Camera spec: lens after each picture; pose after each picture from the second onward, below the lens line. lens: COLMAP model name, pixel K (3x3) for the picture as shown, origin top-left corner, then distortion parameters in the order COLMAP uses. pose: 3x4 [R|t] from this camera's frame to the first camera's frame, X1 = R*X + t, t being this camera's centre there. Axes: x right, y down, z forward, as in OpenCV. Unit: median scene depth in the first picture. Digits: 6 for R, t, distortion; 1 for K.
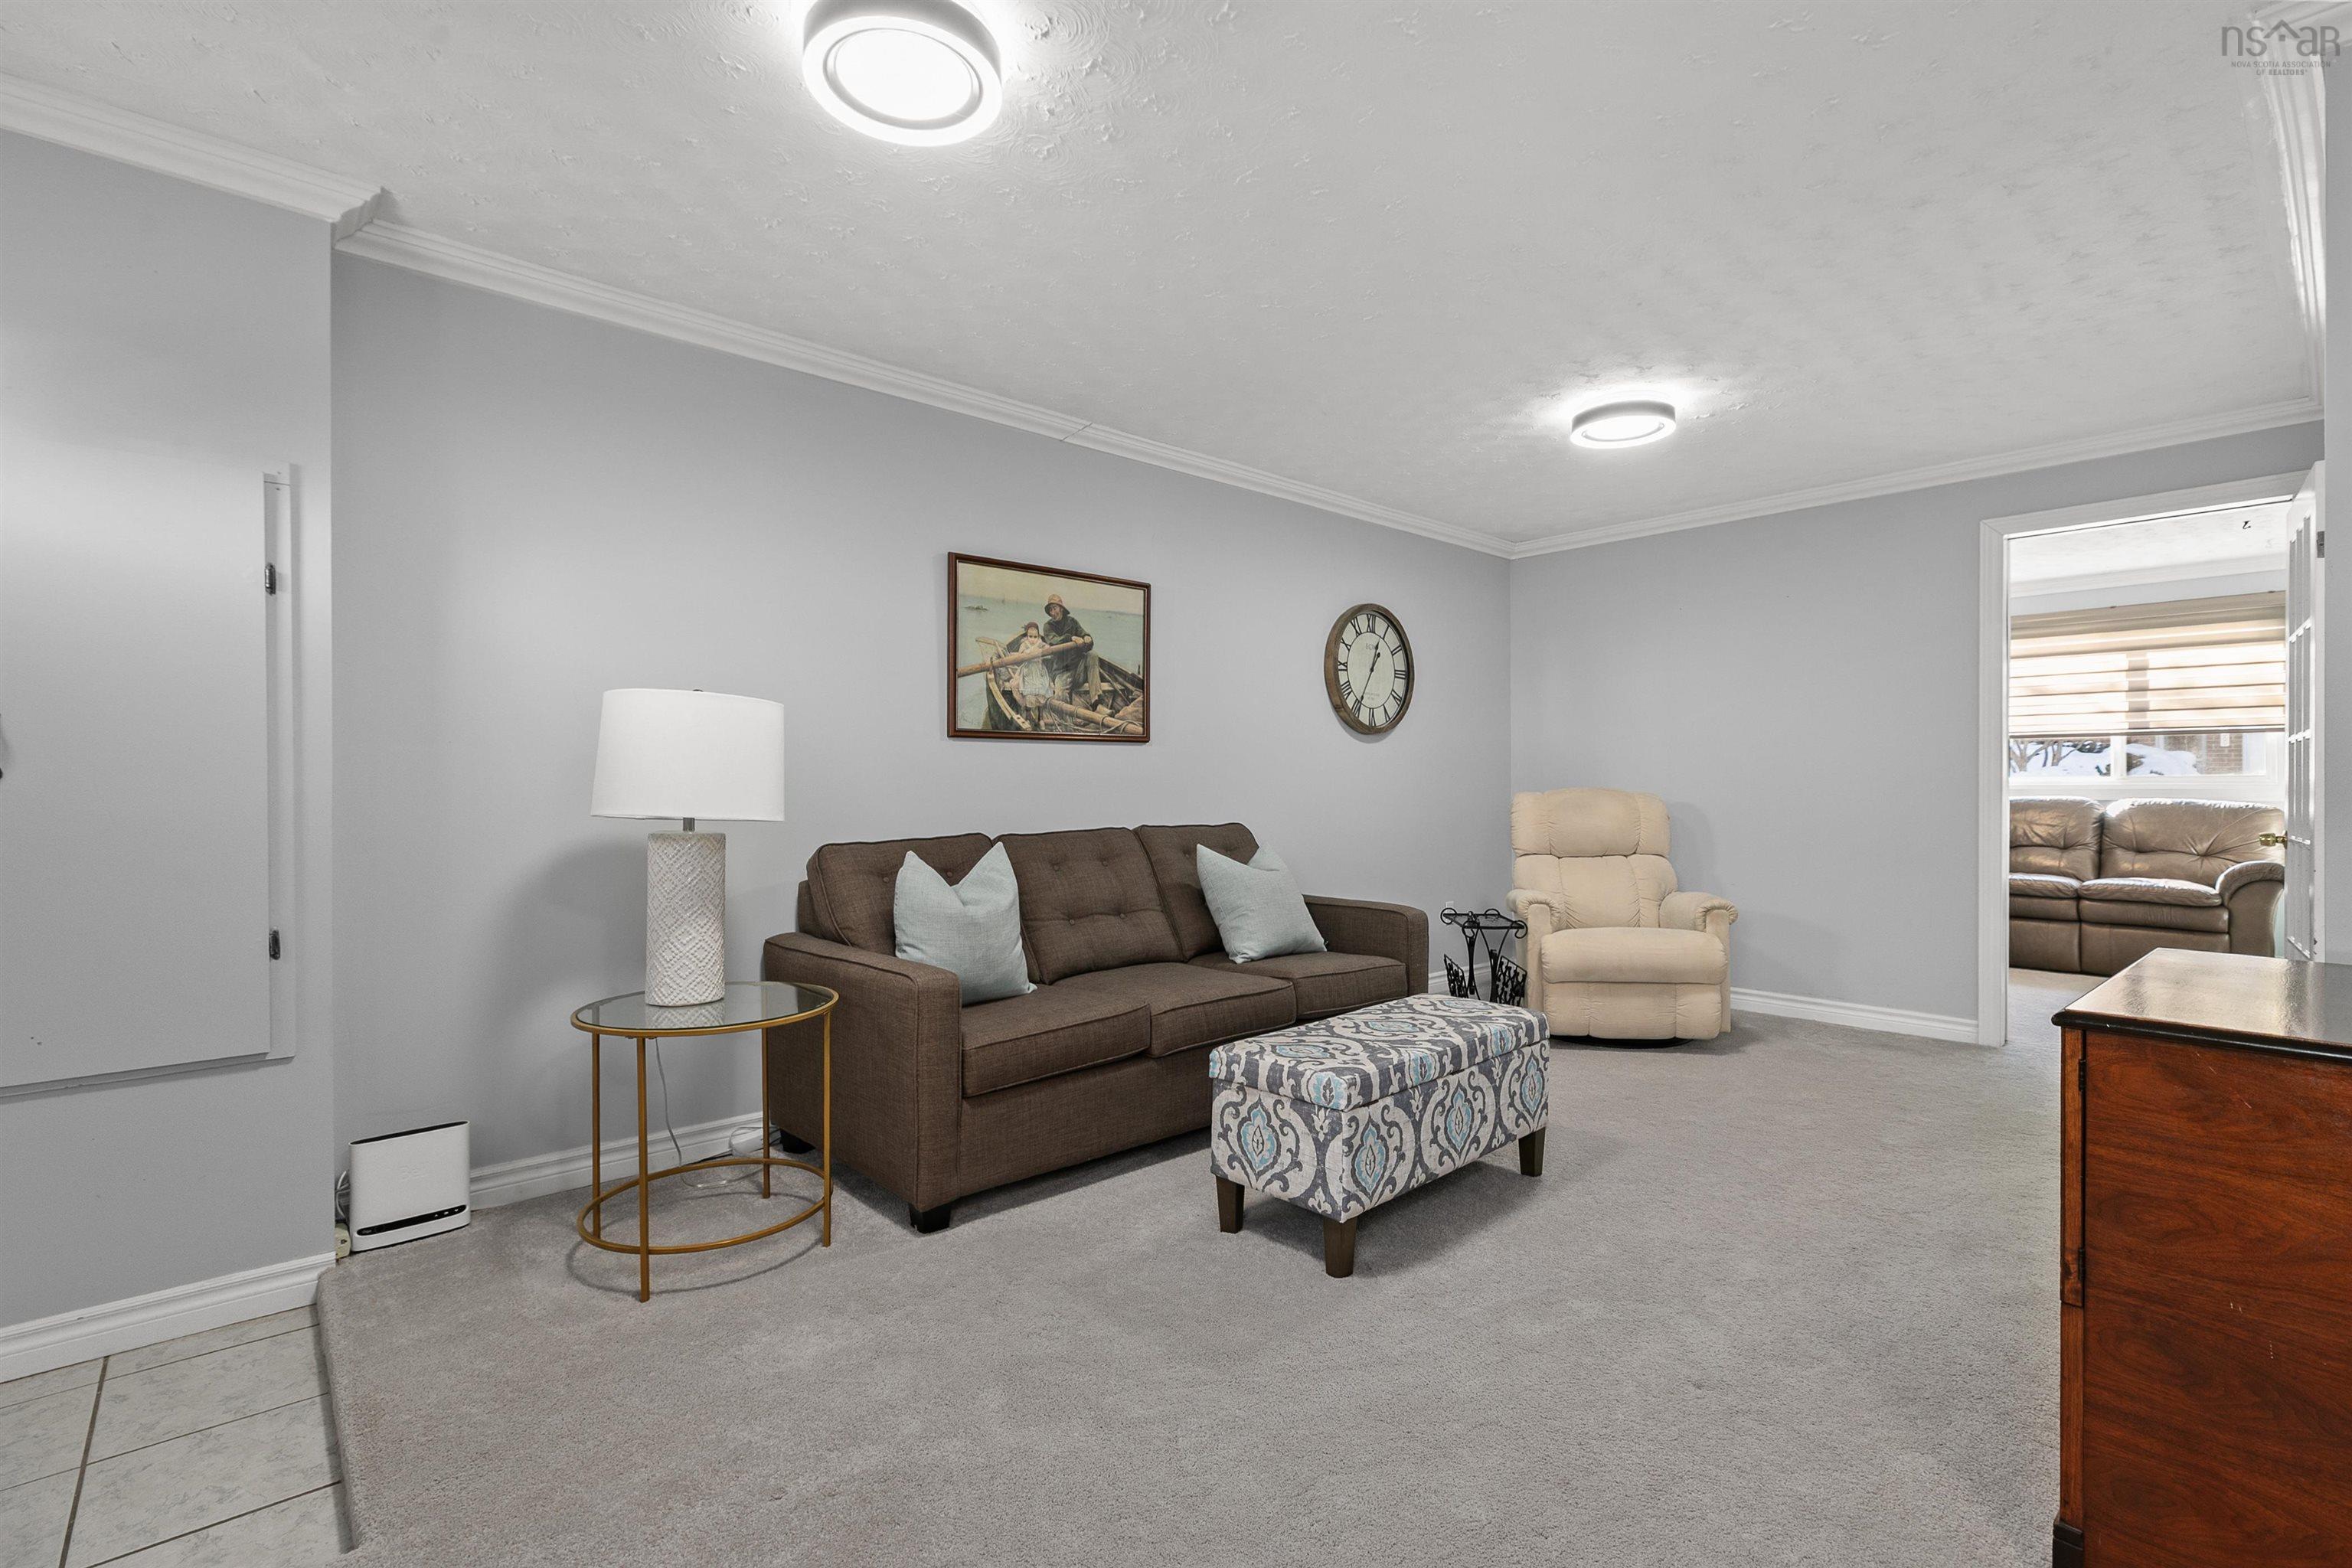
lens RADIAL K [[1074.7, 0, 1182.2], [0, 1074.7, 791.1], [0, 0, 1]] dist [0.005524, -0.001005]
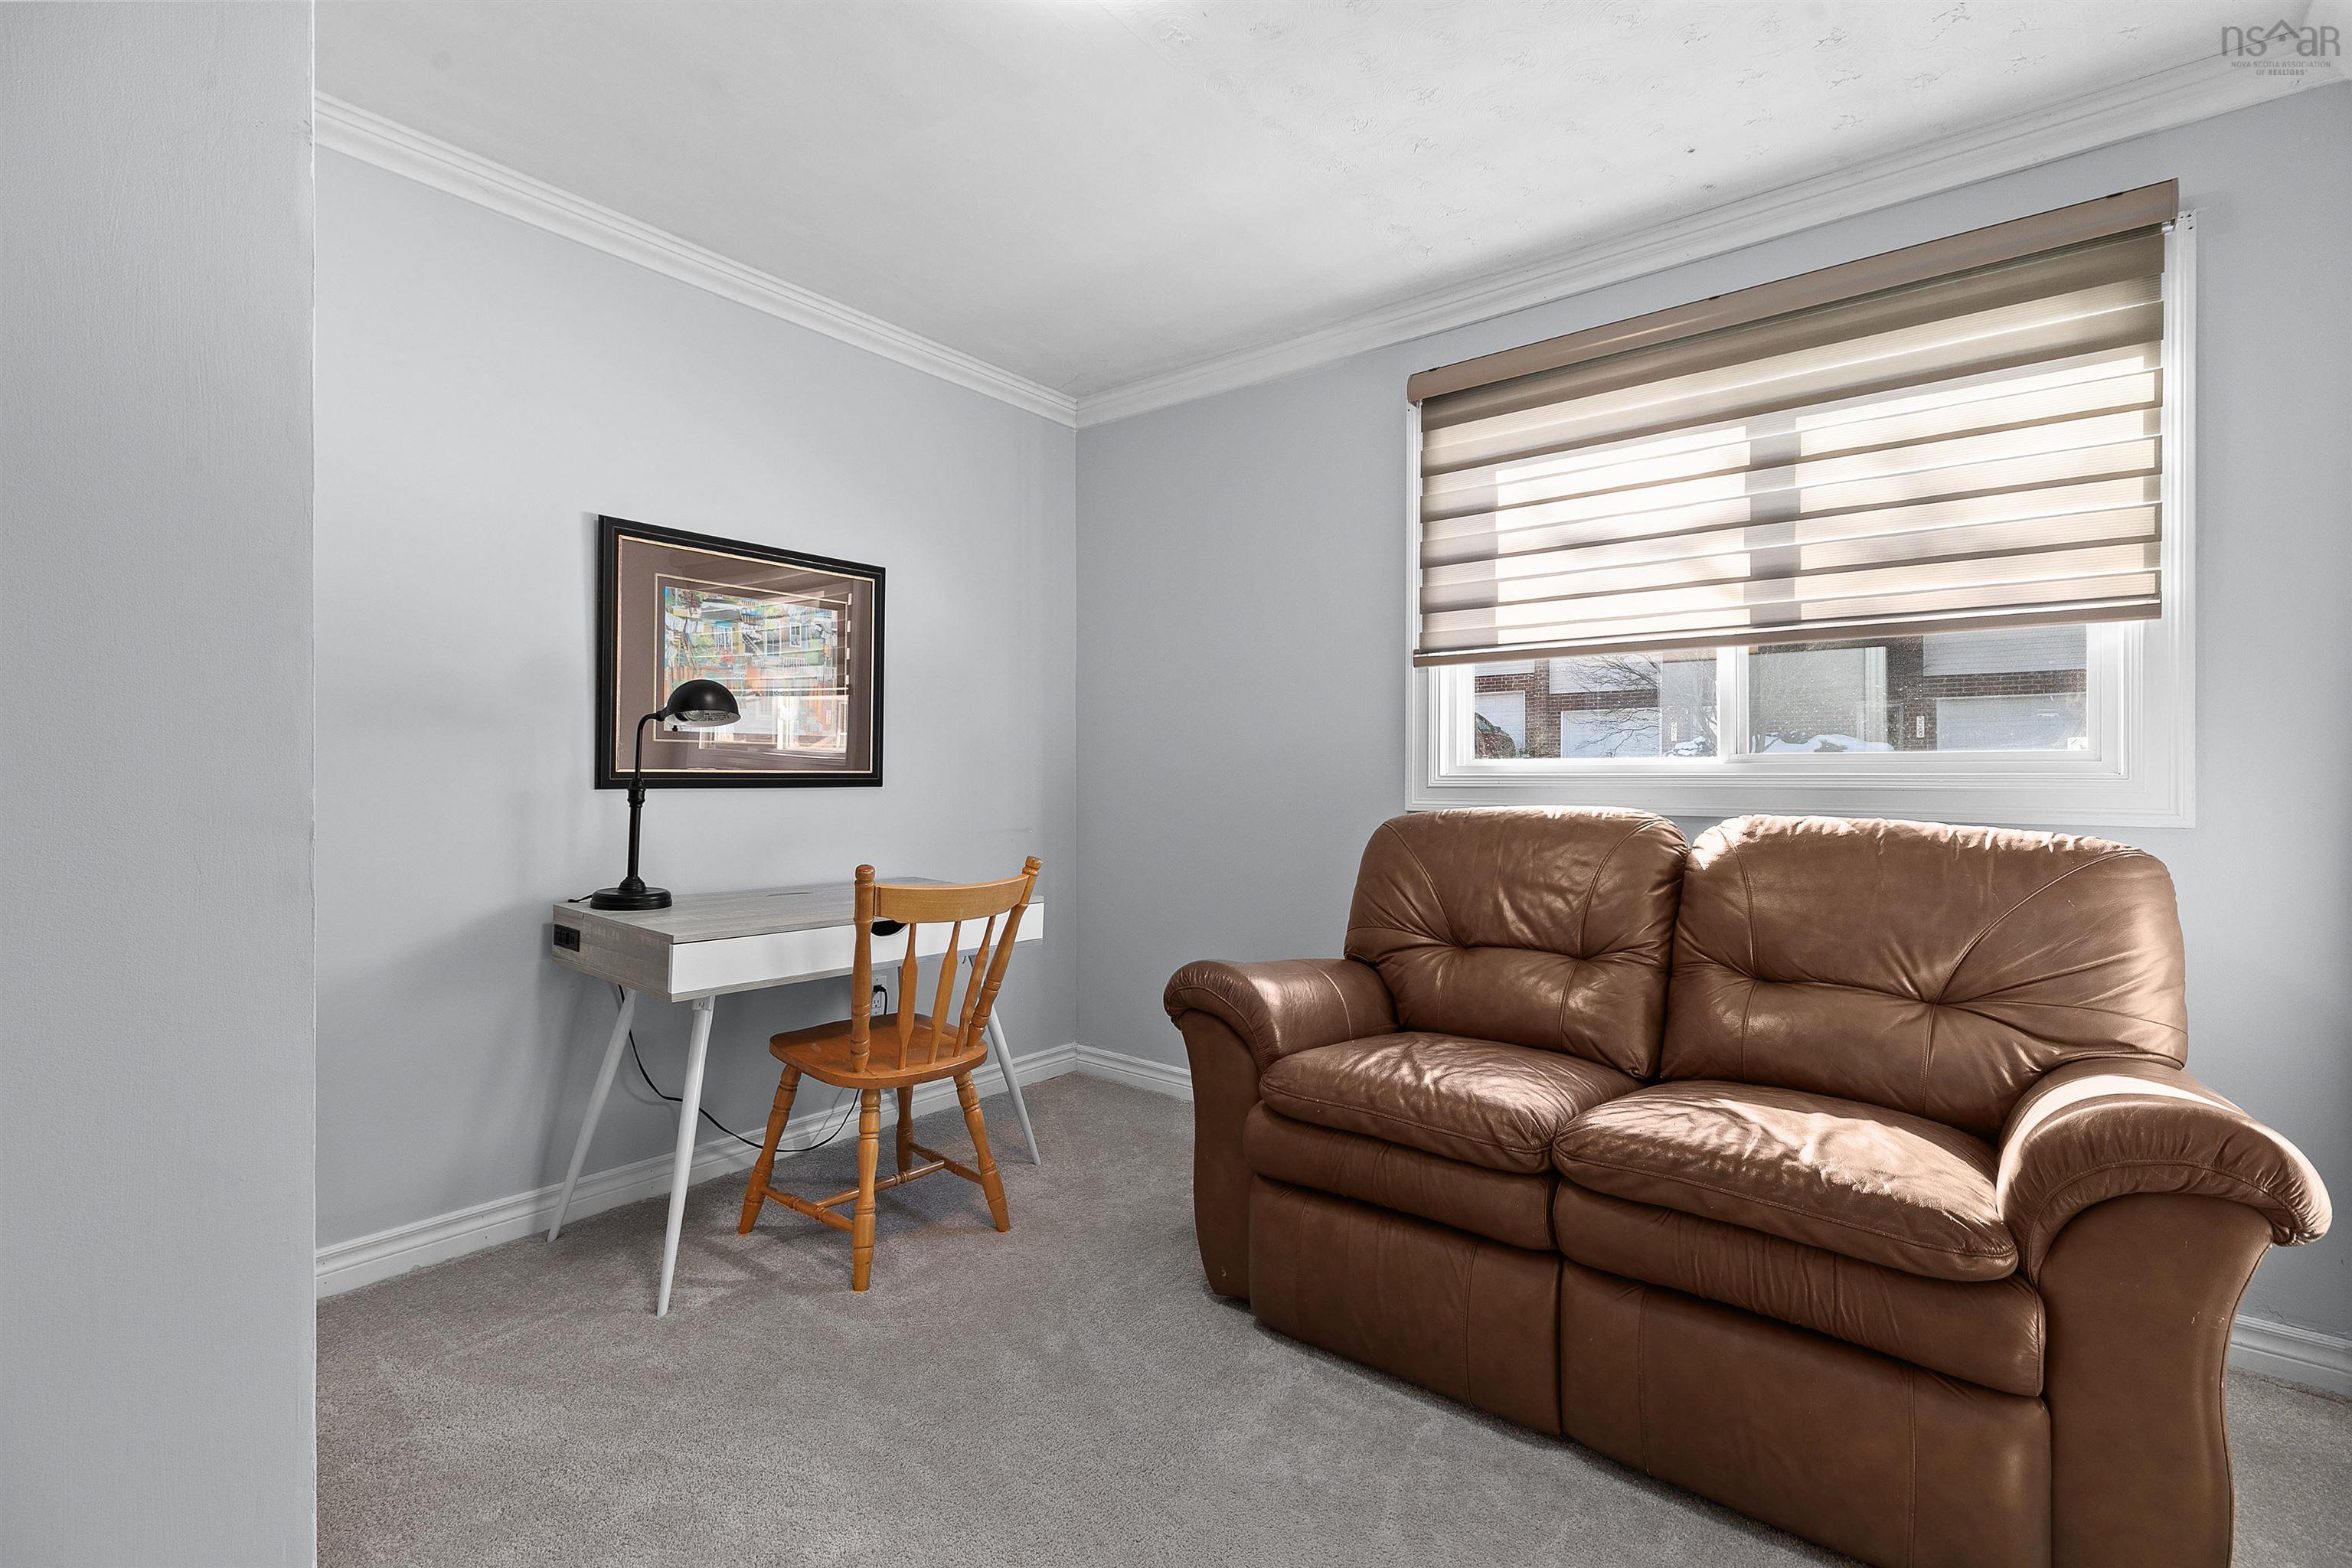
lens RADIAL K [[1074.7, 0, 1169.8], [0, 1074.7, 775.6], [0, 0, 1]] dist [0.005524, -0.001005]
pose [[0.986898, 0.005278, 0.161261, 0.651055], [-0.004458, 0.999975, -0.005446, -0.003304], [-0.161286, 0.004656, 0.986897, 0.700324]]
